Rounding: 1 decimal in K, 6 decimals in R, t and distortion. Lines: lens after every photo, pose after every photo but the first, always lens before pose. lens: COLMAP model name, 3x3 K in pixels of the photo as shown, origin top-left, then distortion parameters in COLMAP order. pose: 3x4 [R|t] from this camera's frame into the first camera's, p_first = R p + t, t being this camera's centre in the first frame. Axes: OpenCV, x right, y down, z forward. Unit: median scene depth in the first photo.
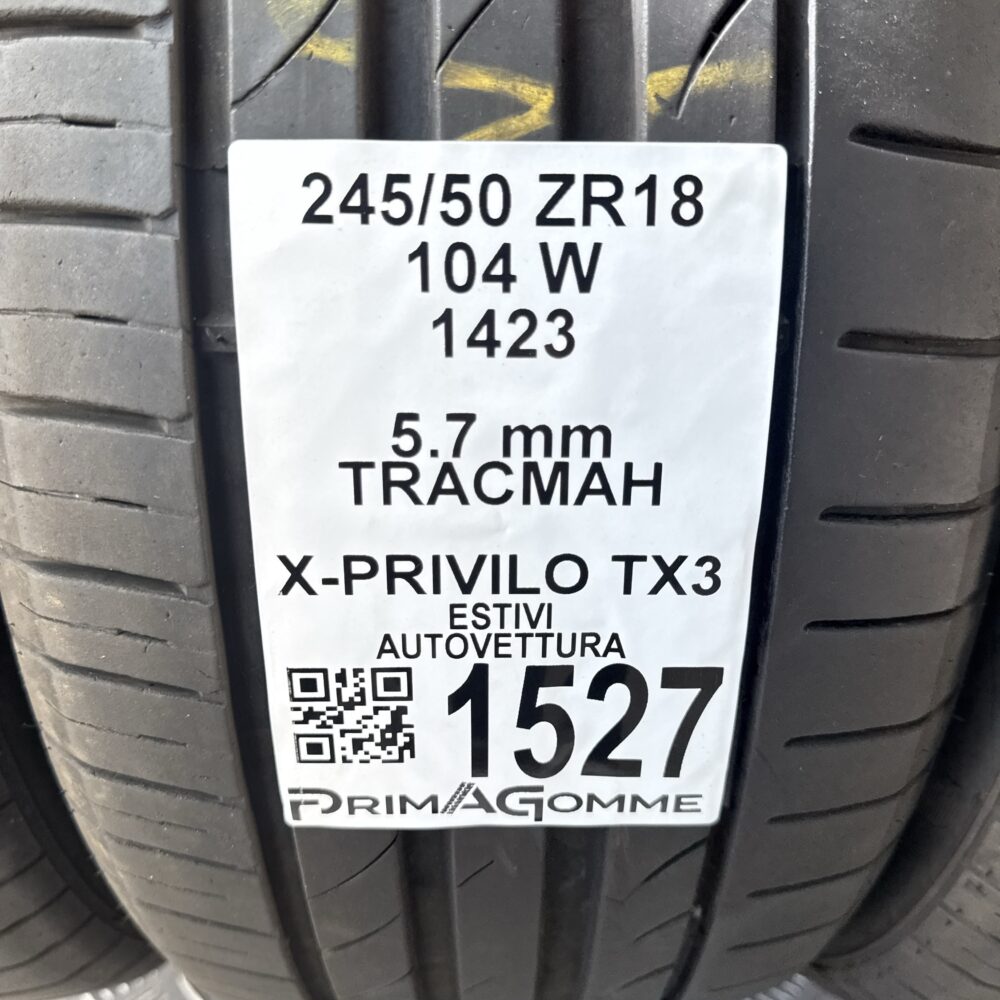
lens RADIAL K [[961.2, 0, 500.0], [0, 961.2, 500.0], [0, 0, 1]] dist [0.181861, -0.474334]
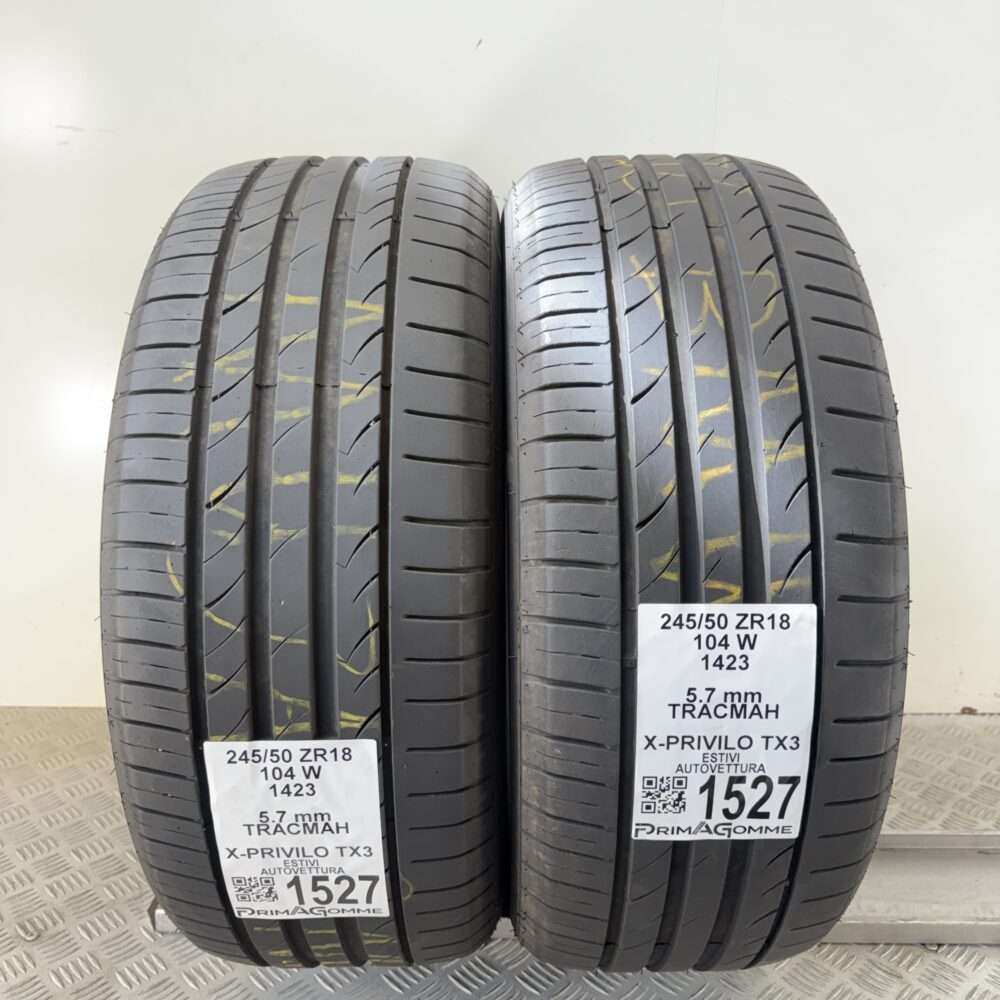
lens RADIAL K [[961.2, 0, 500.0], [0, 961.2, 500.0], [0, 0, 1]] dist [0.181861, -0.474334]
pose [[0.999964, -0.007269, -0.004438, -0.638182], [0.006718, 0.993509, -0.113553, -0.313159], [0.005234, 0.113519, 0.993522, -1.951764]]
